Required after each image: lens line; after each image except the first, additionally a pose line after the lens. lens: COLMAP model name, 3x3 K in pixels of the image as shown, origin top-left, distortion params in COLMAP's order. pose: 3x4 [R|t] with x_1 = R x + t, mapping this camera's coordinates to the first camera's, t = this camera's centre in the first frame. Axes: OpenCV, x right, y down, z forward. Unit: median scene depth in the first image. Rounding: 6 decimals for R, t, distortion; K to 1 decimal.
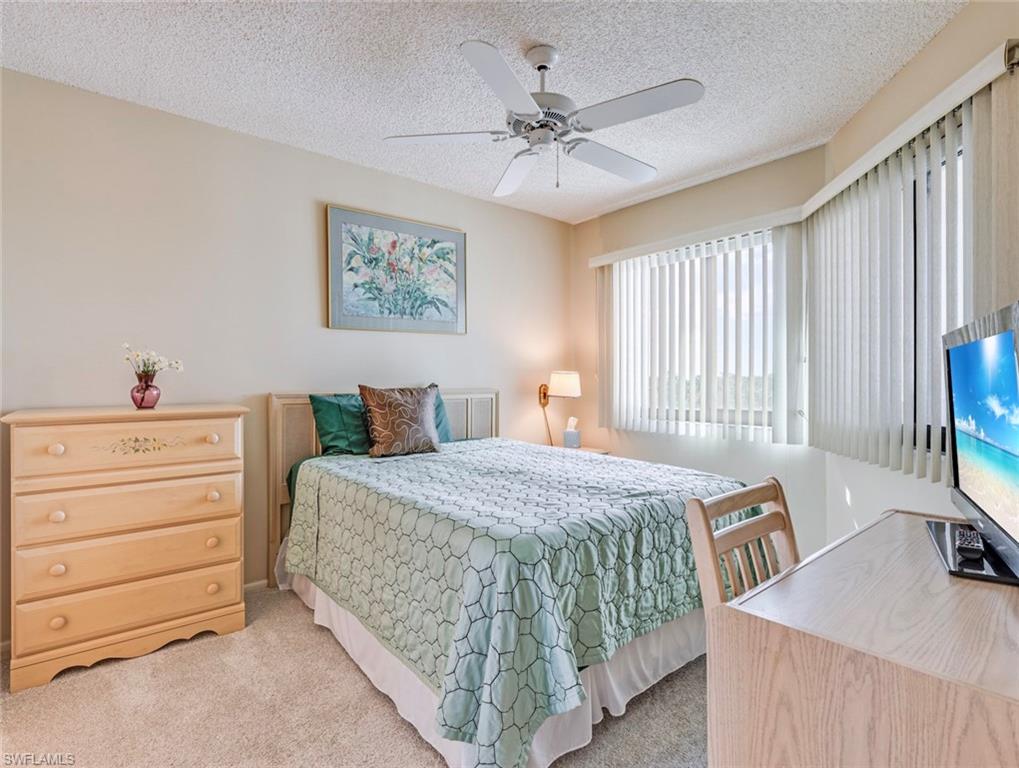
lens RADIAL K [[518.7, 0, 510.3], [0, 518.7, 390.4], [0, 0, 1]] dist [0.009135, -0.000499]
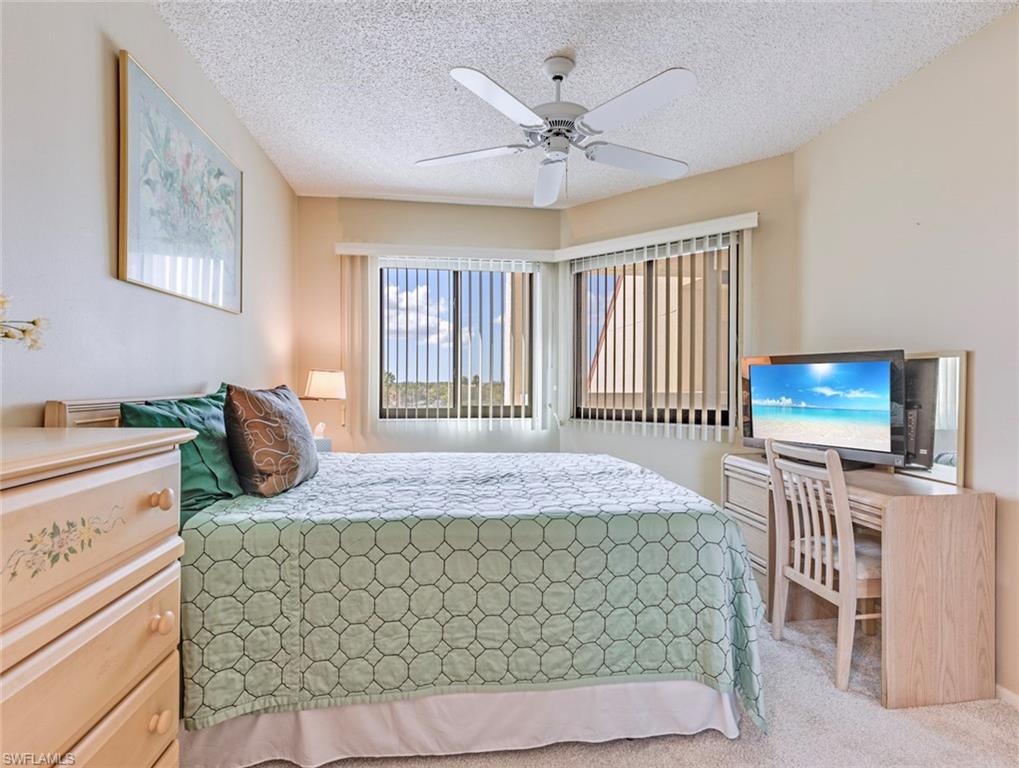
lens RADIAL K [[520.8, 0, 517.3], [0, 520.8, 398.1], [0, 0, 1]] dist [0.006713, 0.000045]
pose [[0.519621, -0.021650, 0.854122, -0.587788], [0.012290, 0.999765, 0.017865, -0.001648], [-0.854308, 0.001214, 0.519765, 0.354951]]
